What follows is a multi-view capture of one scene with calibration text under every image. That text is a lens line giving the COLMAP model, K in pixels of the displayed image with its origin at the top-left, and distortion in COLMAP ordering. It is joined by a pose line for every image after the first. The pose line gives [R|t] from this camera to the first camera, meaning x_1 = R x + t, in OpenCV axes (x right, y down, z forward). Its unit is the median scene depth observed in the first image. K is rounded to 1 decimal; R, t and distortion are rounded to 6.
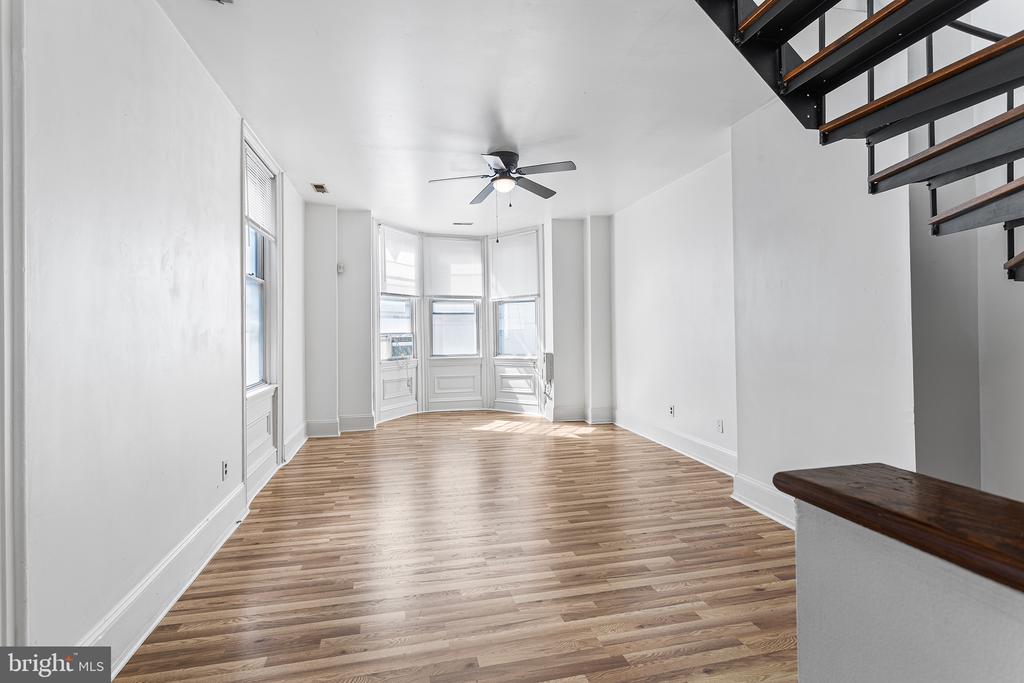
lens RADIAL K [[491.3, 0, 496.1], [0, 491.3, 327.8], [0, 0, 1]] dist [-0.000055, 0.000066]
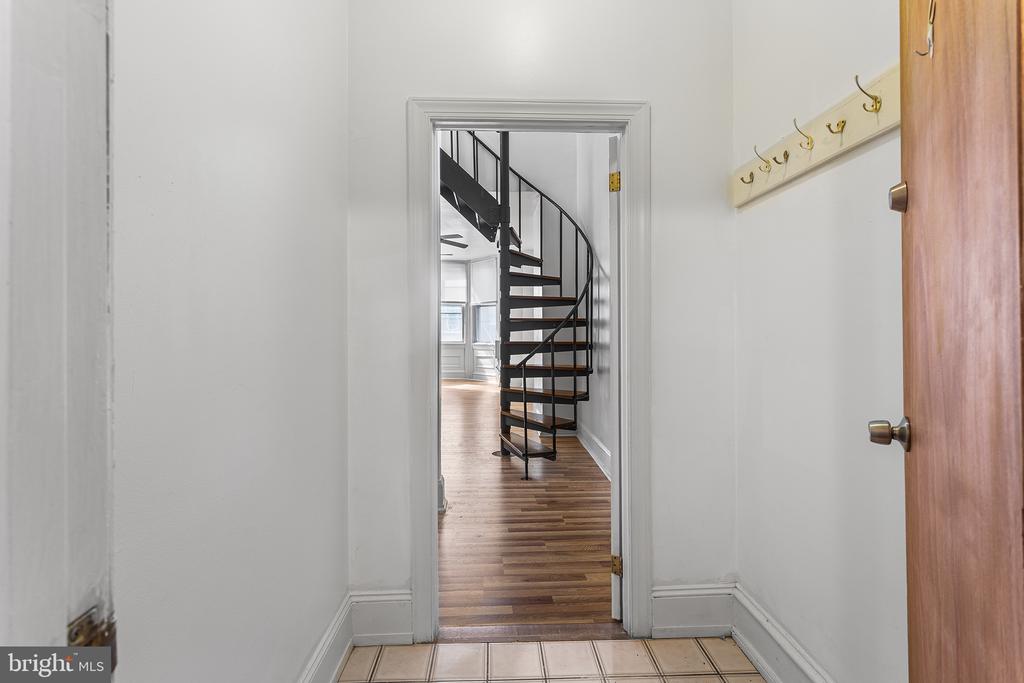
lens RADIAL K [[484.1, 0, 510.1], [0, 484.1, 325.5], [0, 0, 1]] dist [0.000408, 0.000294]
pose [[0.990165, 0.011250, -0.139454, 0.332877], [-0.011038, 0.999936, 0.002294, 0.001555], [0.139471, -0.000732, 0.990226, -0.442605]]
